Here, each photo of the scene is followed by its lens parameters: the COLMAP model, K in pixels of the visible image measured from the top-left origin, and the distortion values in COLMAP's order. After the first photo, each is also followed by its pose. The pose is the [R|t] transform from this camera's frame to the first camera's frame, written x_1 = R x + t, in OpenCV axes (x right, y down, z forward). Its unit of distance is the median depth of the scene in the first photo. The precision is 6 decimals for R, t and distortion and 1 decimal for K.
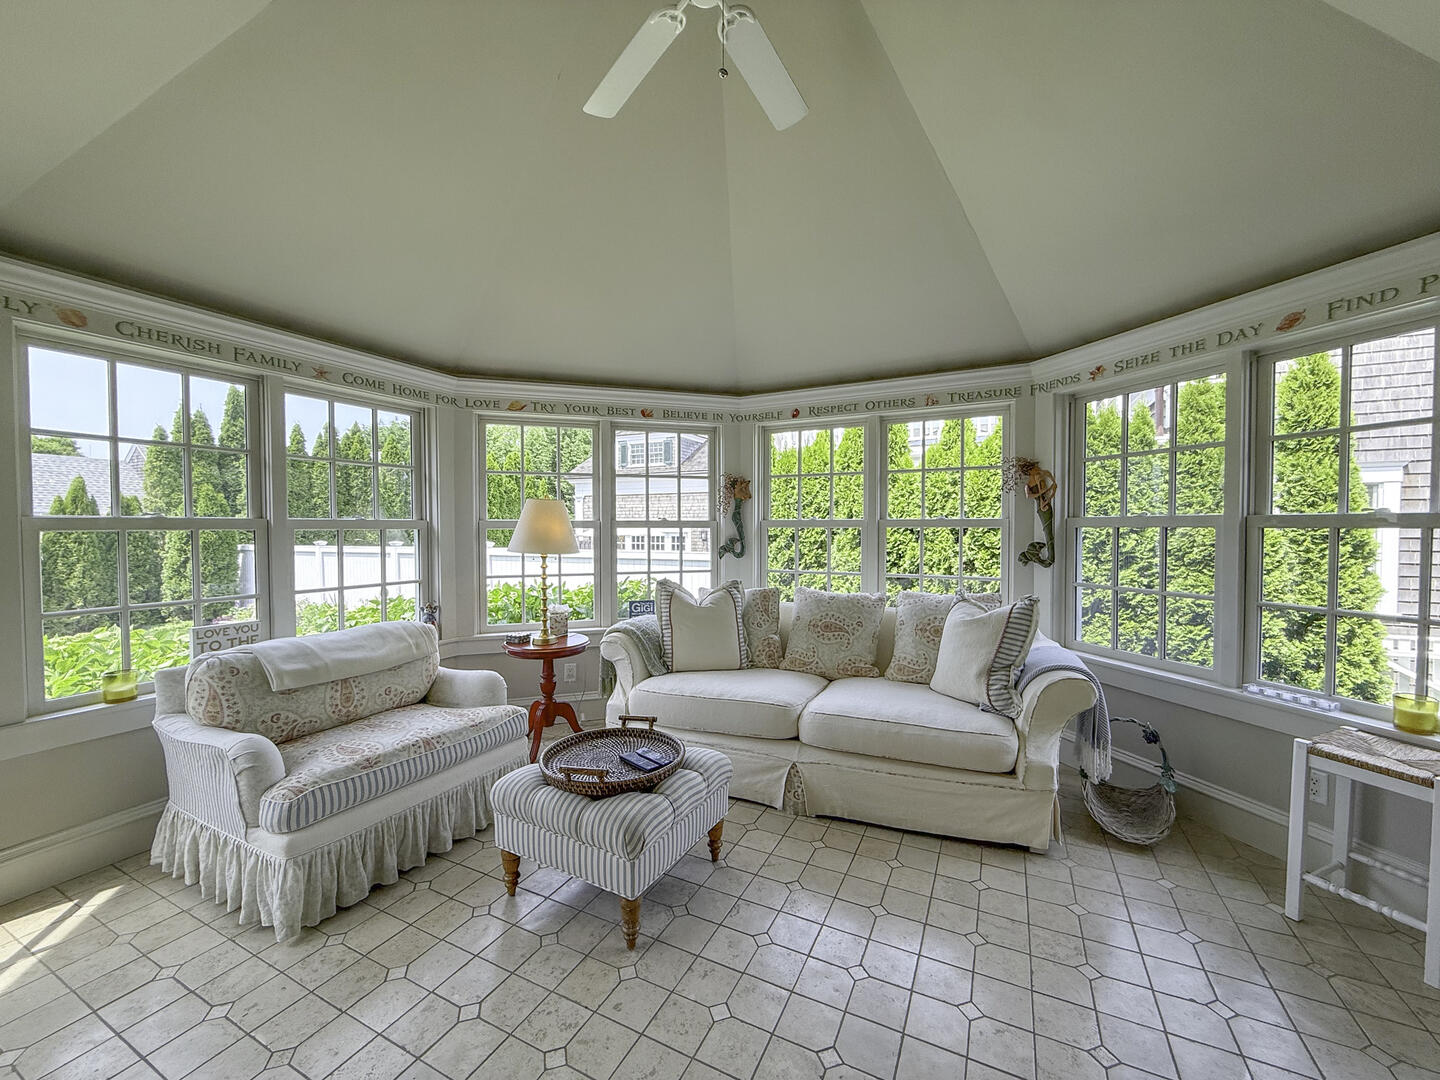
lens RADIAL K [[595.8, 0, 720.9], [0, 595.8, 537.2], [0, 0, 1]] dist [0.002146, 0.000060]
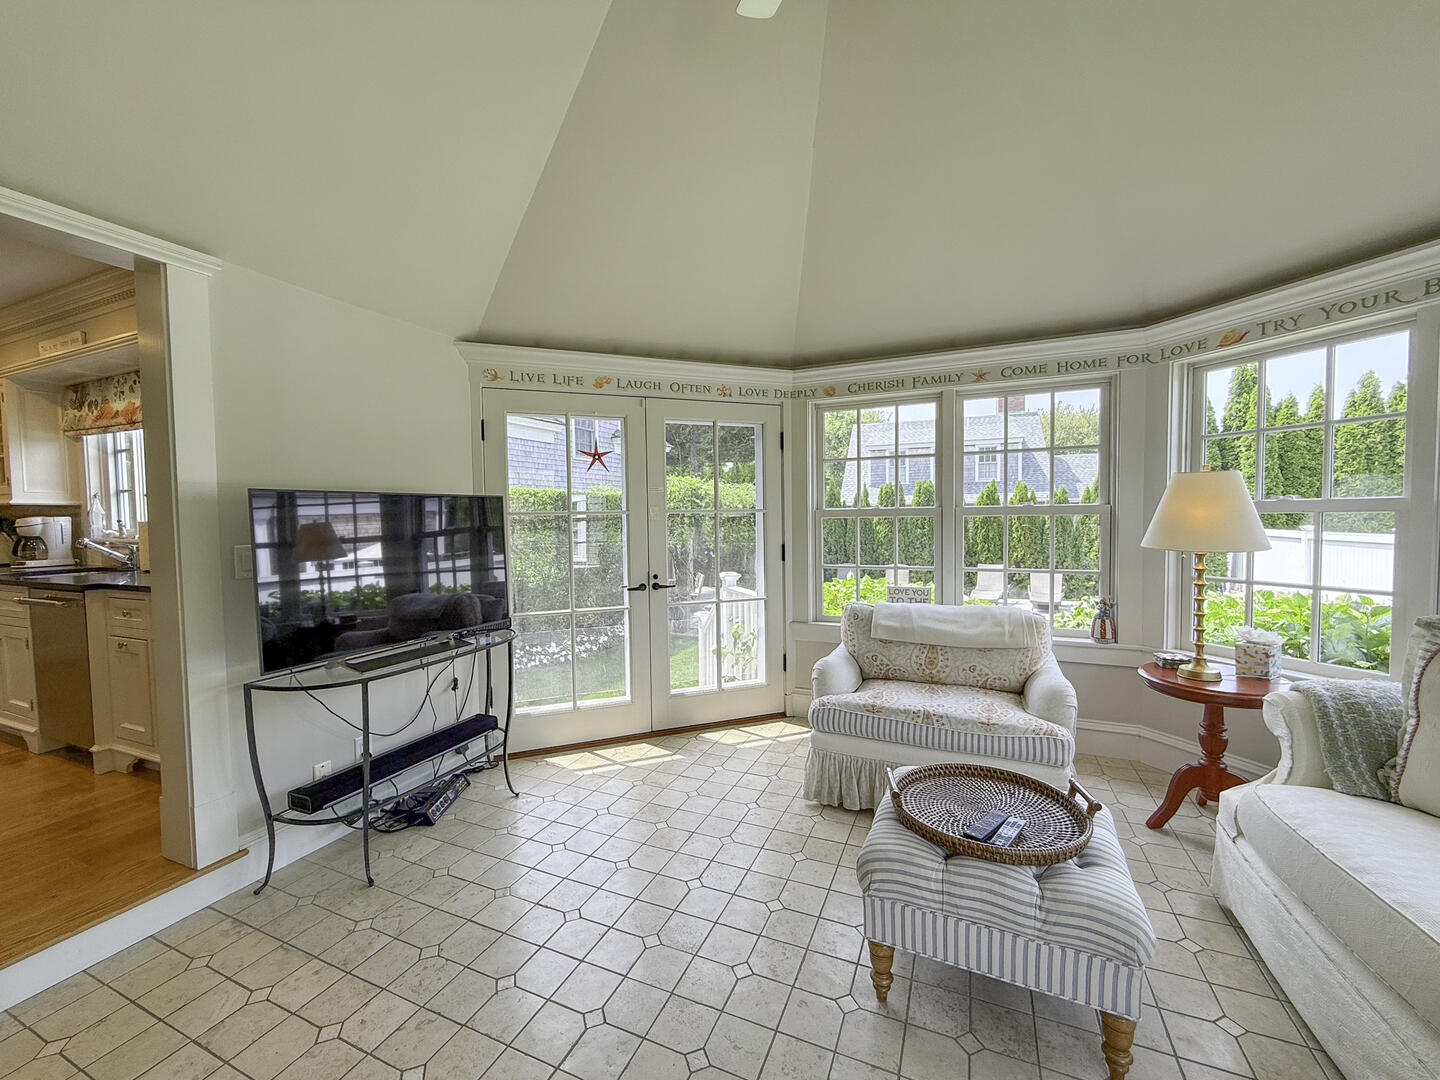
lens RADIAL K [[595.8, 0, 712.2], [0, 595.8, 540.0], [0, 0, 1]] dist [0.002146, 0.000060]
pose [[0.023919, 0.042151, -0.998825, 0.490146], [-0.005016, 0.999103, 0.042042, -0.013503], [0.999701, 0.004004, 0.024109, 0.517736]]
